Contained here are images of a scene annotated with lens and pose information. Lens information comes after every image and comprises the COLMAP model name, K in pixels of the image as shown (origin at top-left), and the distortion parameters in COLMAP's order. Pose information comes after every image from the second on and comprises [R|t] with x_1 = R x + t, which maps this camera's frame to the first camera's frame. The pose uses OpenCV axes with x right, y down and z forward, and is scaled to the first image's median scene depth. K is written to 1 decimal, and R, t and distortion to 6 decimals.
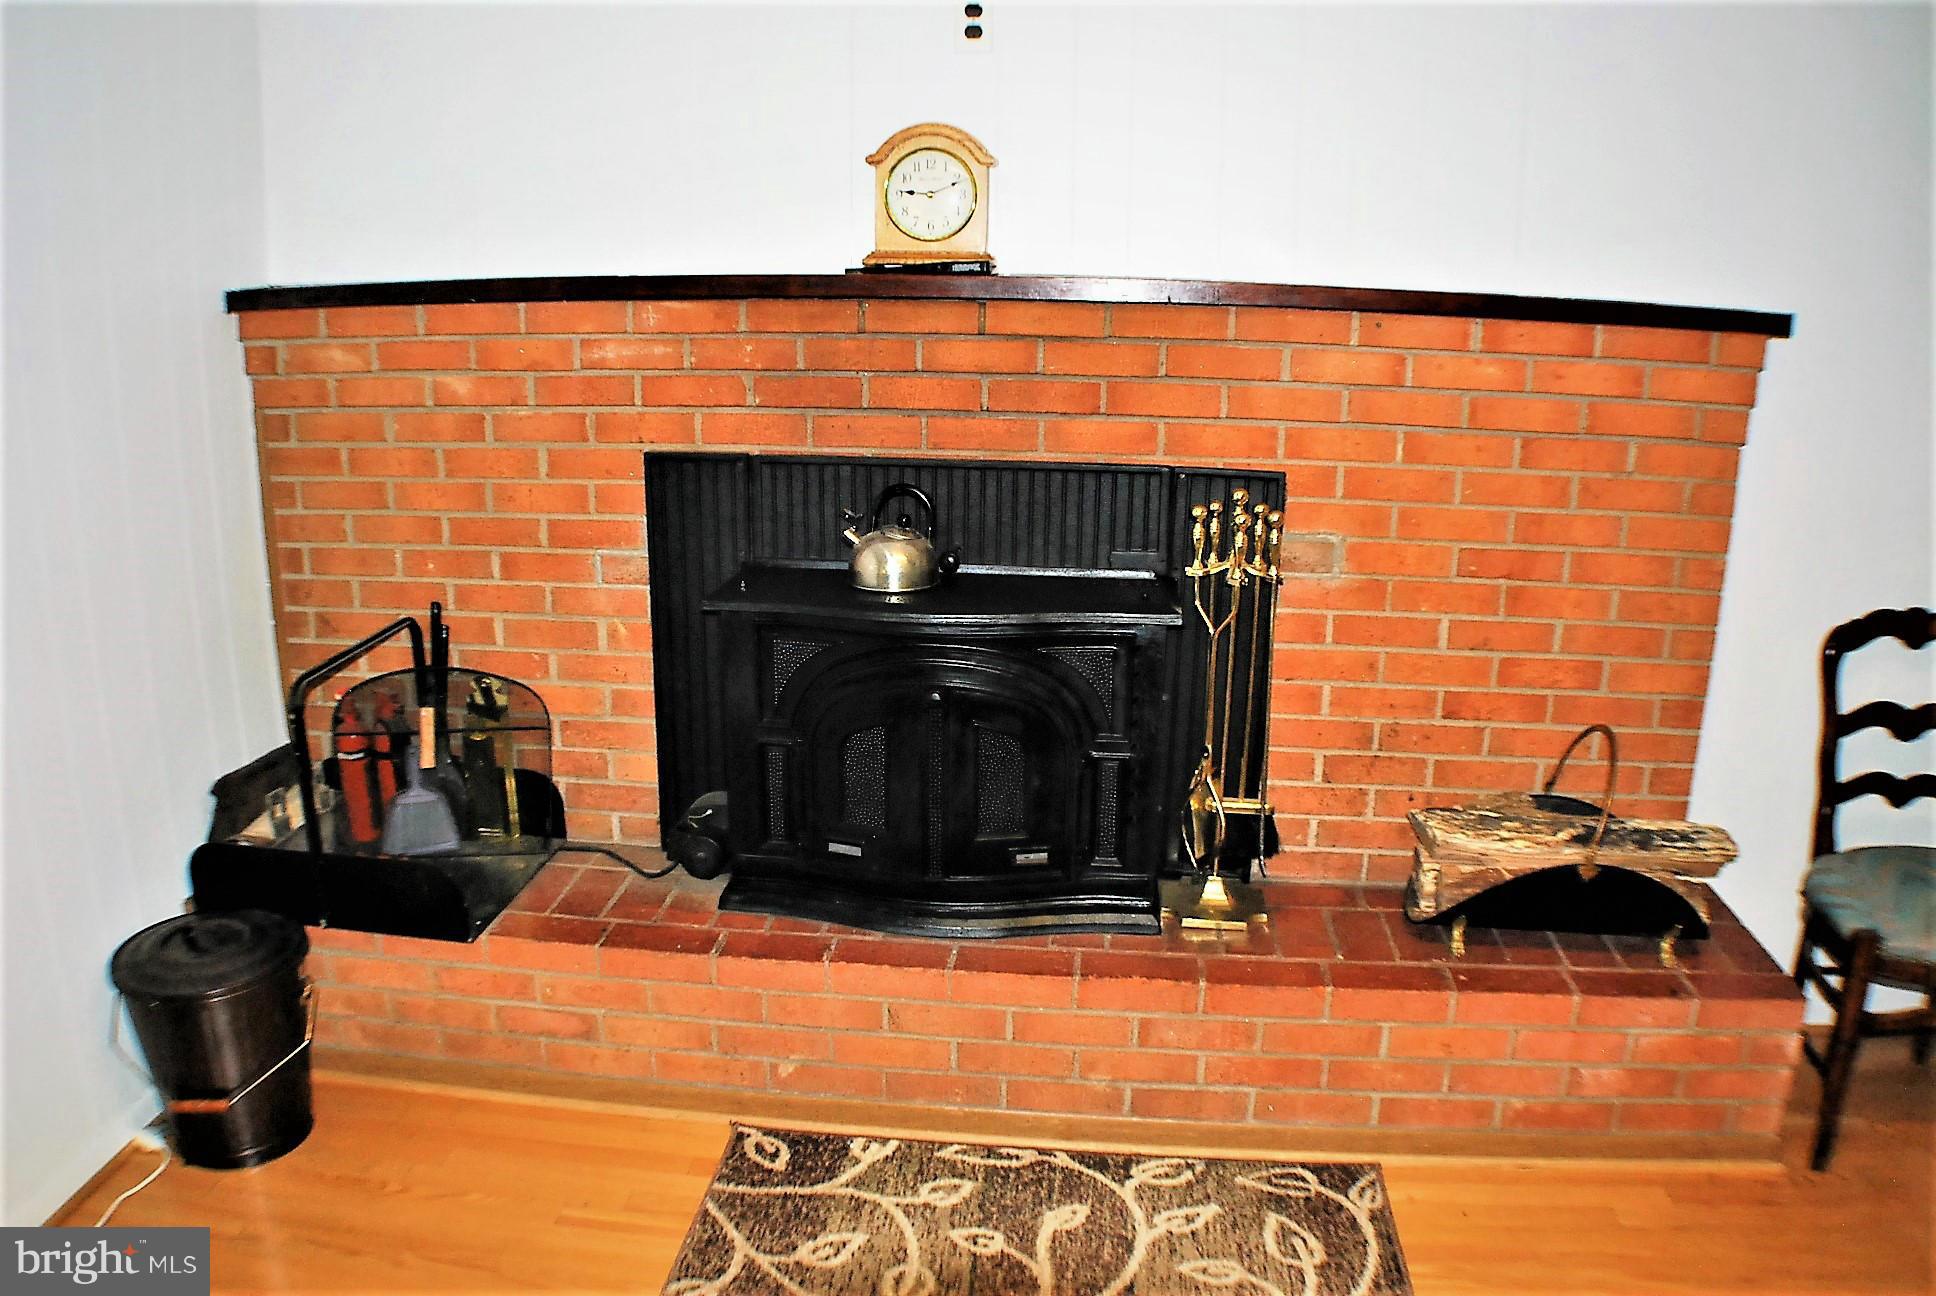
lens RADIAL K [[1425.3, 0, 968.0], [0, 1425.3, 648.0], [0, 0, 1]] dist [-0.182356, 0.002890]
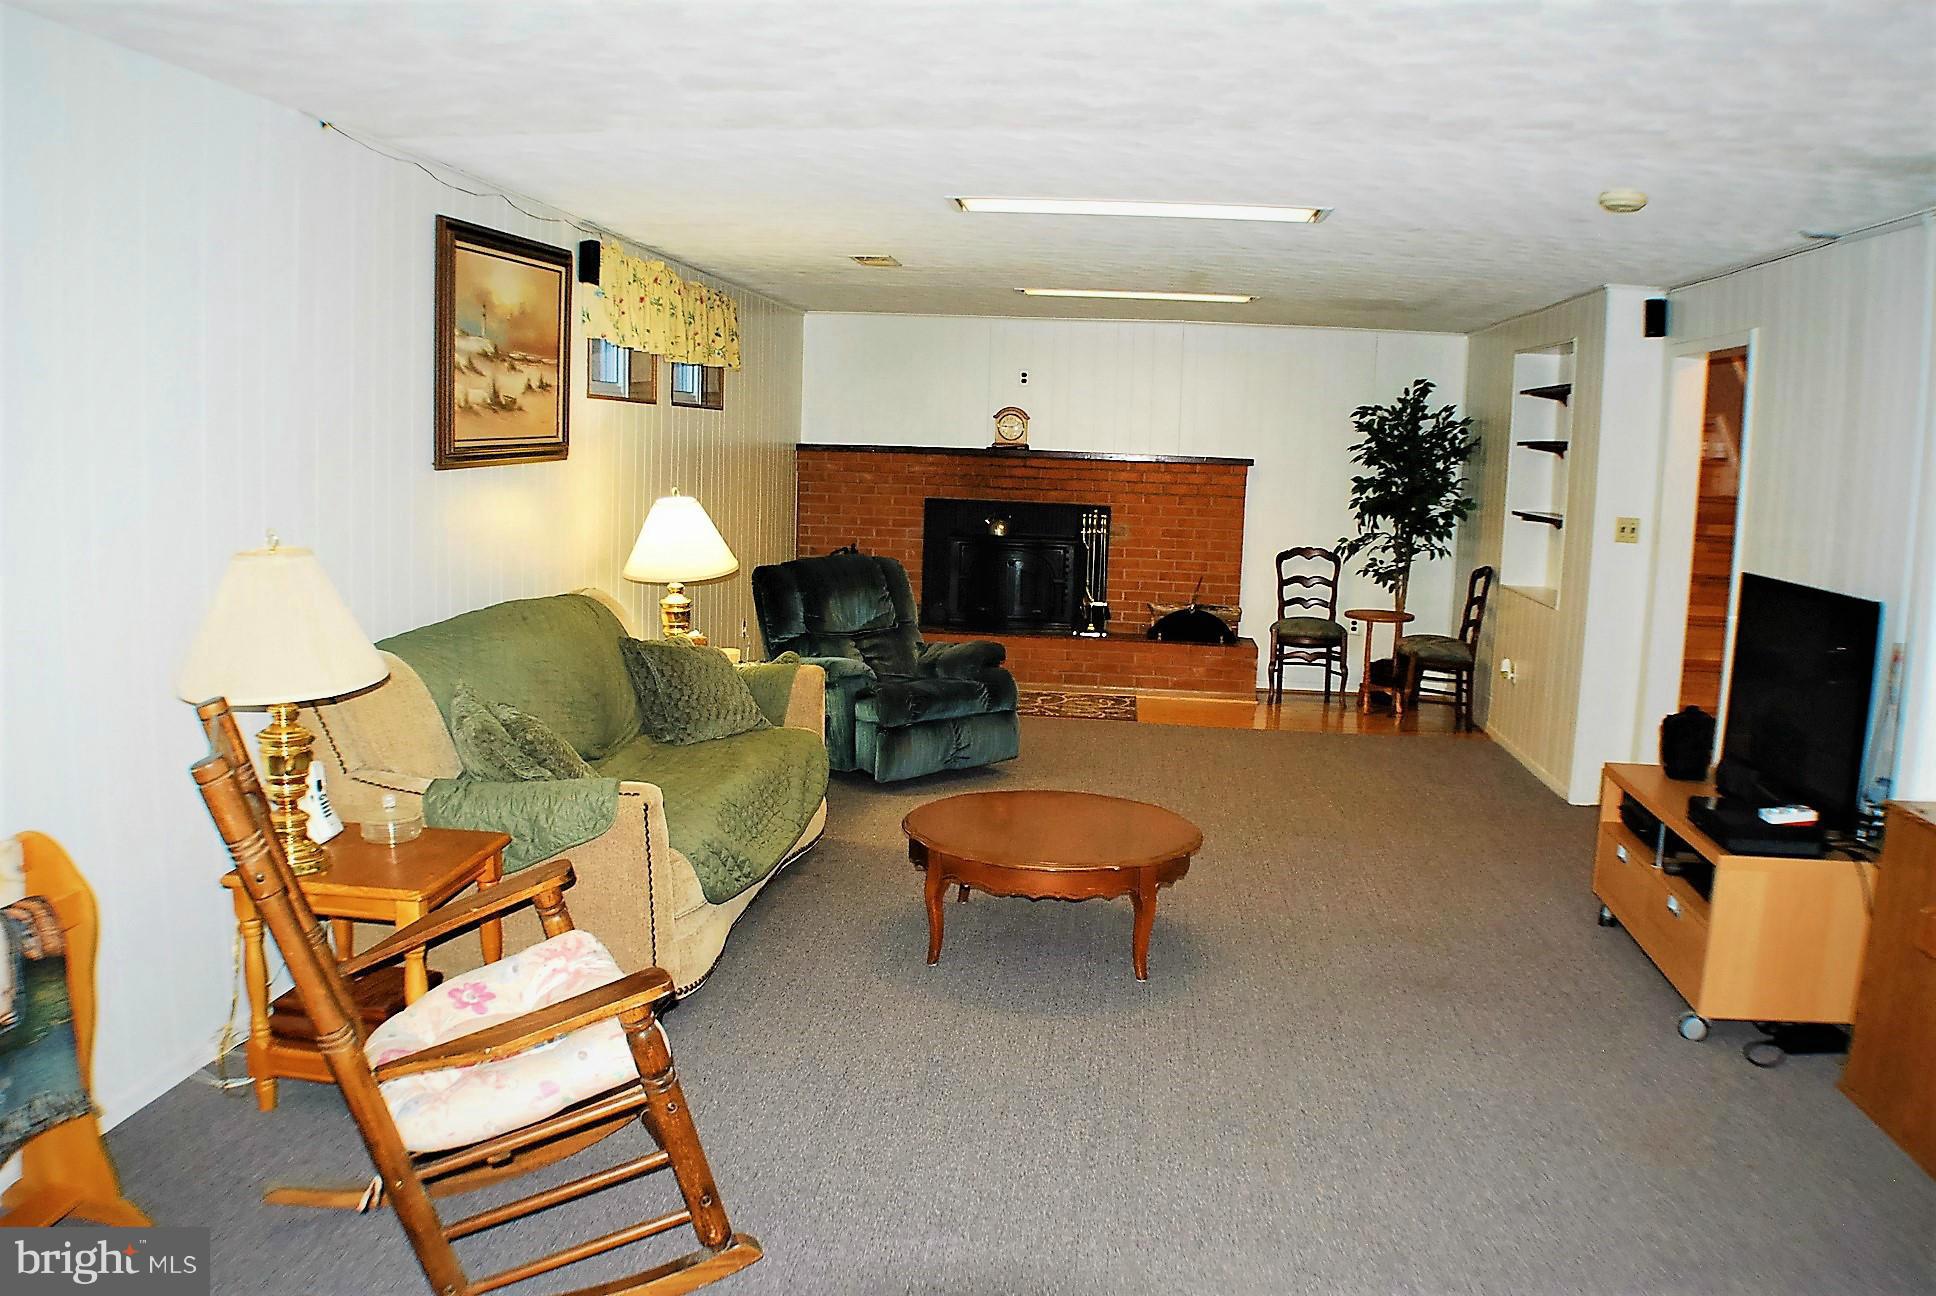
lens RADIAL K [[1425.3, 0, 968.0], [0, 1425.3, 648.0], [0, 0, 1]] dist [-0.182356, 0.002890]
pose [[0.999804, 0.019785, -0.000241, -0.122701], [-0.019704, 0.994418, -0.103658, 0.599946], [-0.001811, 0.103642, 0.994613, -2.485412]]
